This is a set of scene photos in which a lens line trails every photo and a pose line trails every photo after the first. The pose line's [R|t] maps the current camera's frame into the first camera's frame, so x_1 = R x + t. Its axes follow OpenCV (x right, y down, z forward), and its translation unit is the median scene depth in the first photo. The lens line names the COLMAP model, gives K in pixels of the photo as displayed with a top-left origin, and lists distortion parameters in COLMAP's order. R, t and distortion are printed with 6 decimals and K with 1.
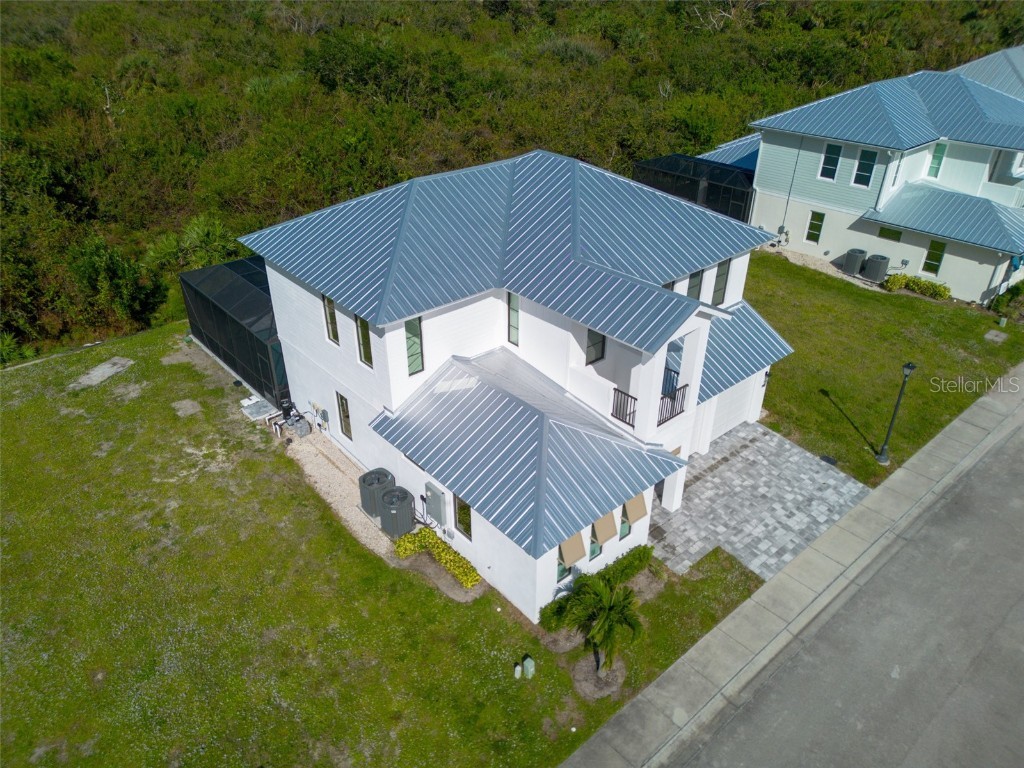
lens RADIAL K [[716.6, 0, 510.3], [0, 716.6, 398.9], [0, 0, 1]] dist [0.028295, -0.008829]
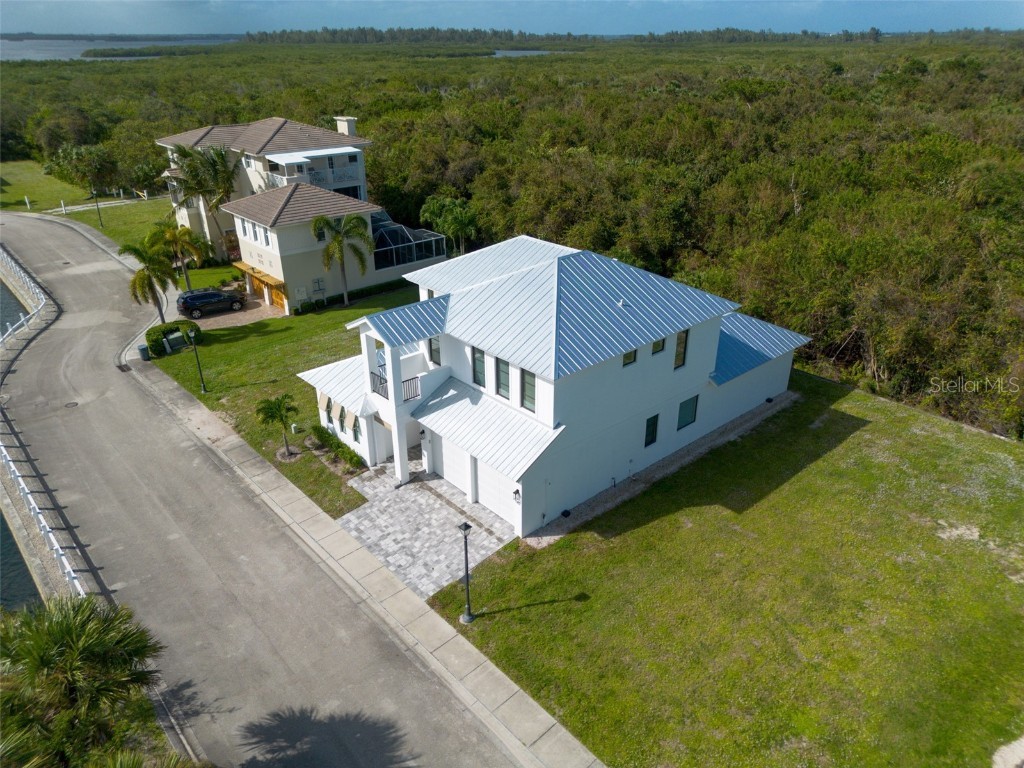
lens RADIAL K [[715.0, 0, 512.1], [0, 715.0, 396.2], [0, 0, 1]] dist [0.061820, -0.055596]
pose [[0.011150, 0.446002, -0.894963, 1.314259], [-0.517525, 0.768395, 0.376479, -0.570614], [0.855595, 0.458968, 0.239385, 0.715926]]
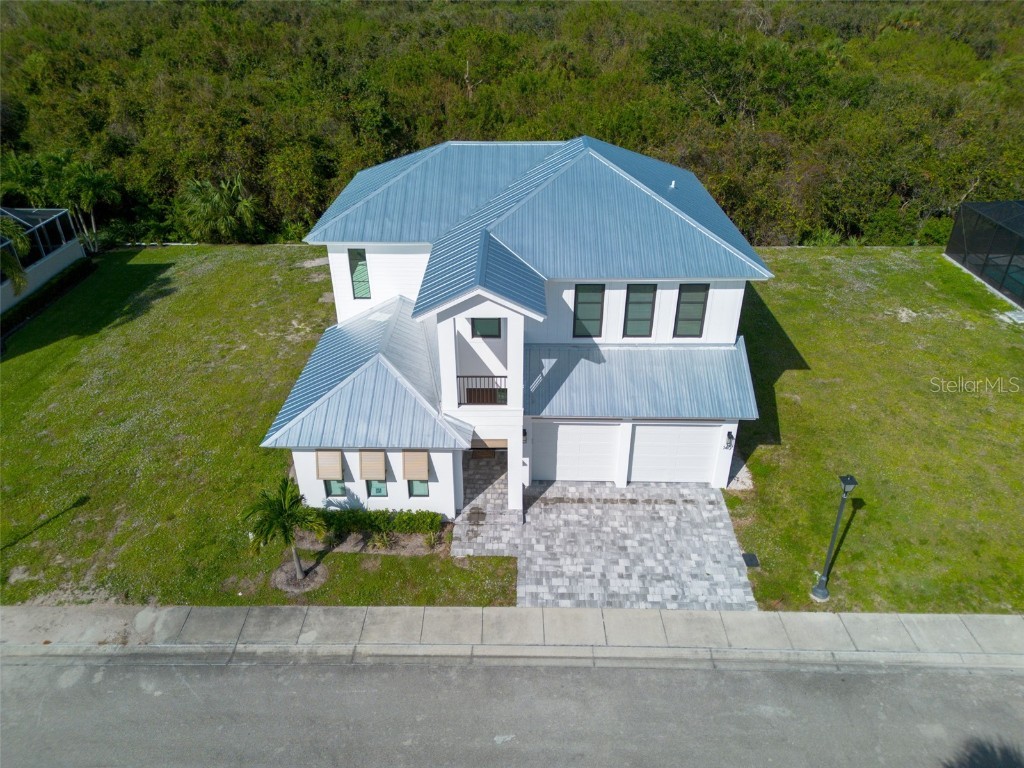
lens RADIAL K [[715.0, 0, 512.1], [0, 715.0, 396.2], [0, 0, 1]] dist [0.061820, -0.055596]
pose [[0.742915, 0.341069, -0.575976, 0.675539], [-0.345354, 0.932390, 0.106673, -0.083812], [0.573418, 0.119667, 0.810476, 0.176432]]
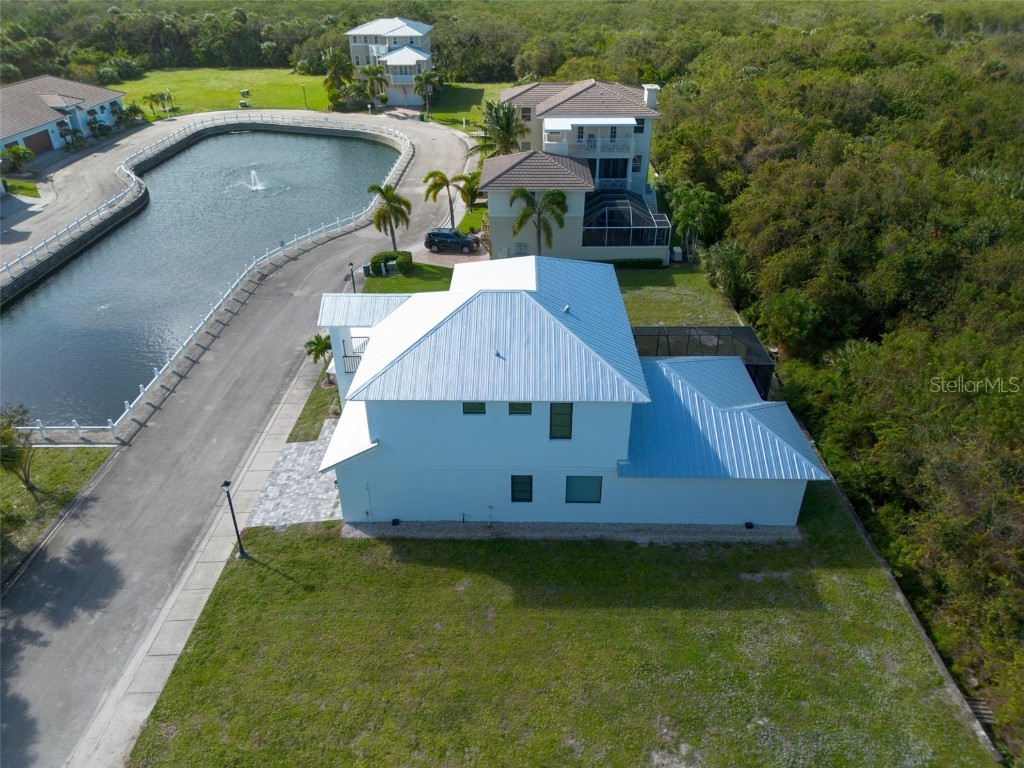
lens RADIAL K [[715.0, 0, 512.1], [0, 715.0, 396.2], [0, 0, 1]] dist [0.061820, -0.055596]
pose [[-0.668534, 0.394555, -0.630388, 0.909811], [-0.382486, 0.544534, 0.746450, -1.179039], [0.637783, 0.740141, -0.213128, 1.413578]]
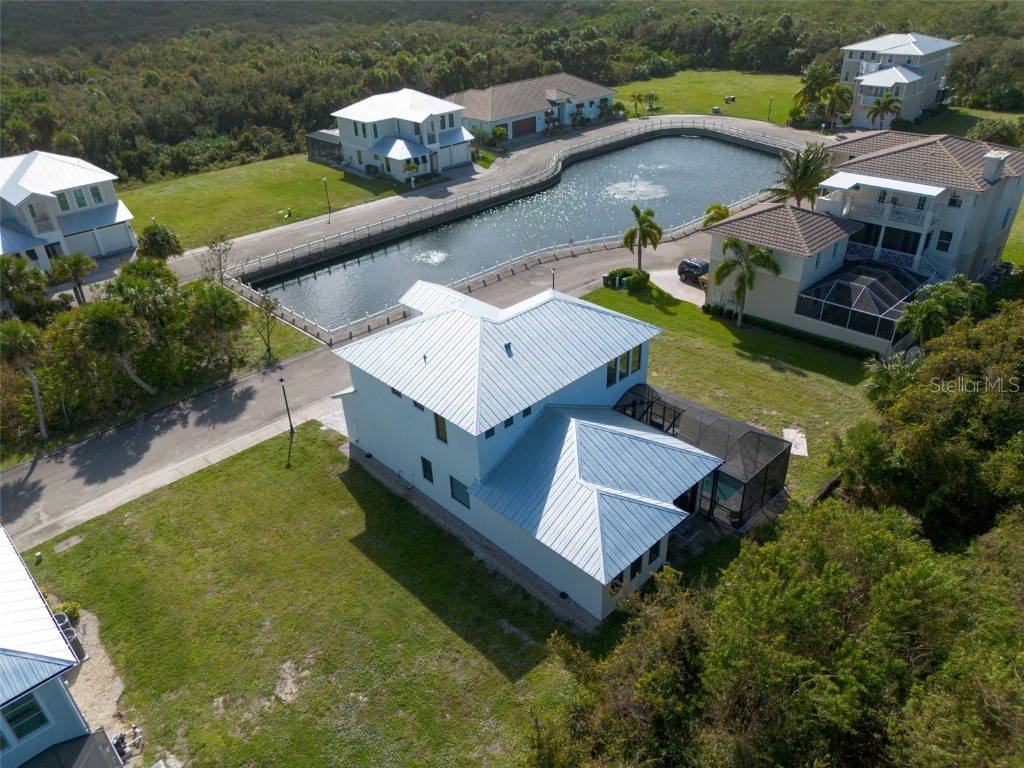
lens RADIAL K [[715.0, 0, 512.1], [0, 715.0, 396.2], [0, 0, 1]] dist [0.061820, -0.055596]
pose [[-0.997786, 0.058717, -0.031219, 0.028426], [-0.001152, 0.454128, 0.890935, -1.605178], [0.066490, 0.888999, -0.453056, 1.845969]]
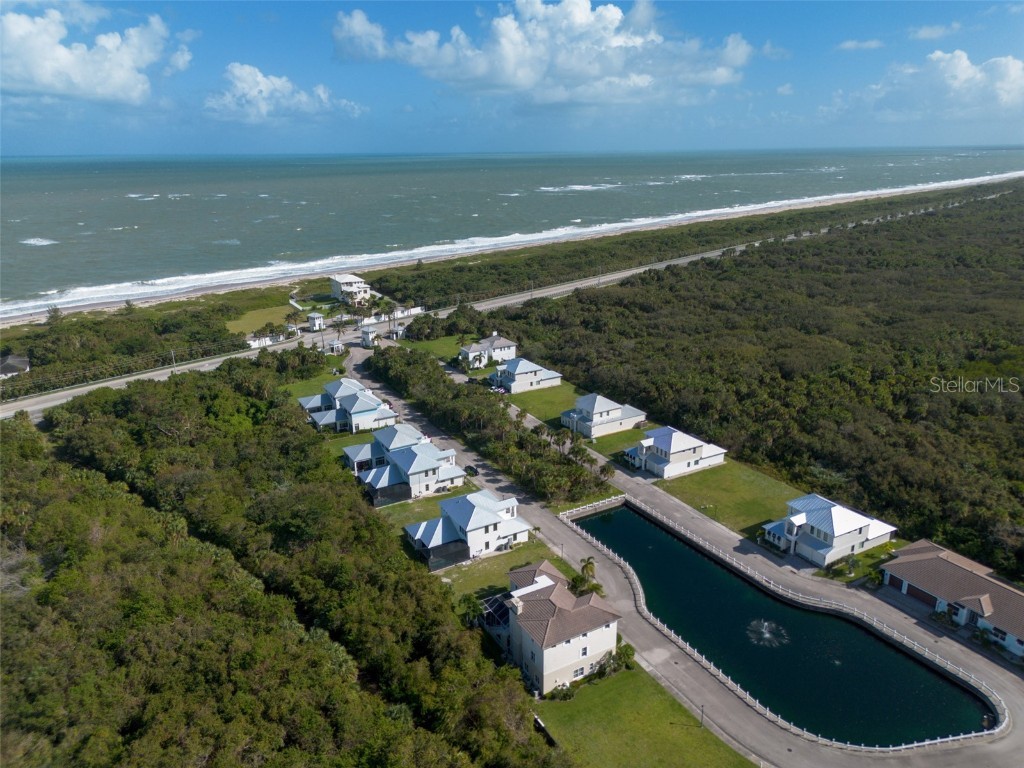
lens RADIAL K [[715.0, 0, 512.1], [0, 715.0, 396.2], [0, 0, 1]] dist [0.061820, -0.055596]
pose [[0.192611, -0.329300, 0.924372, -5.292015], [0.522344, 0.831864, 0.187504, -2.020265], [-0.830697, 0.446725, 0.332234, -1.722063]]
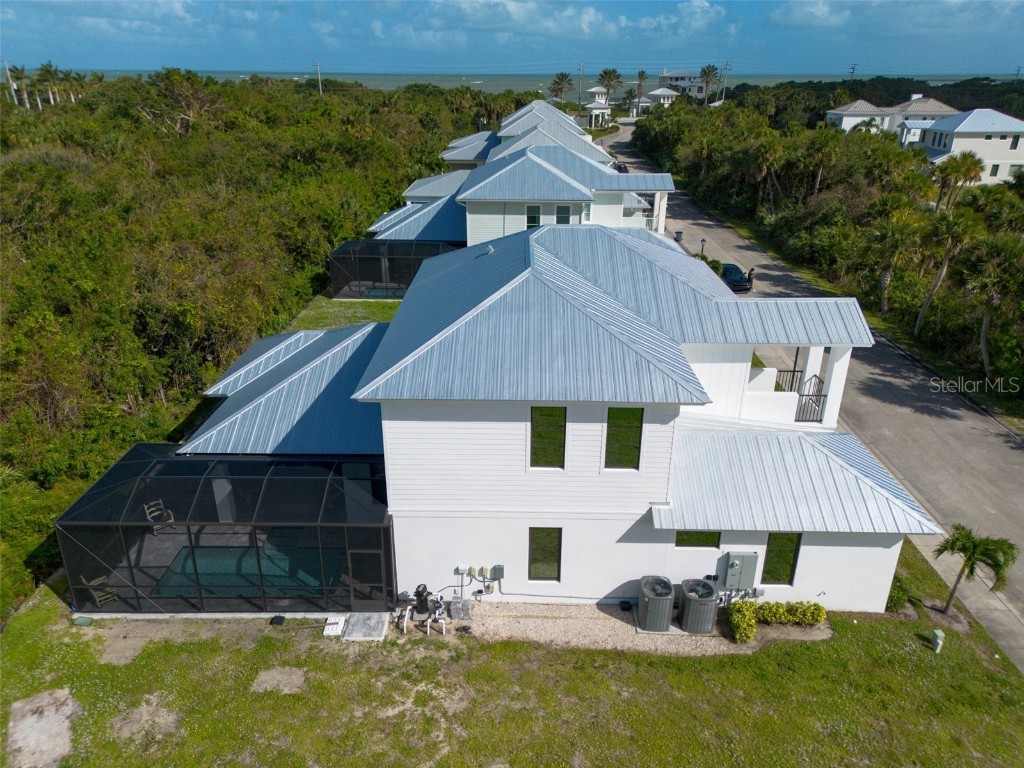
lens RADIAL K [[716.6, 0, 510.3], [0, 716.6, 398.9], [0, 0, 1]] dist [0.028295, -0.008829]
pose [[0.667417, -0.306792, 0.678552, -0.754731], [0.387401, 0.921229, 0.035469, -0.183940], [-0.635984, 0.239199, 0.733695, 0.370250]]
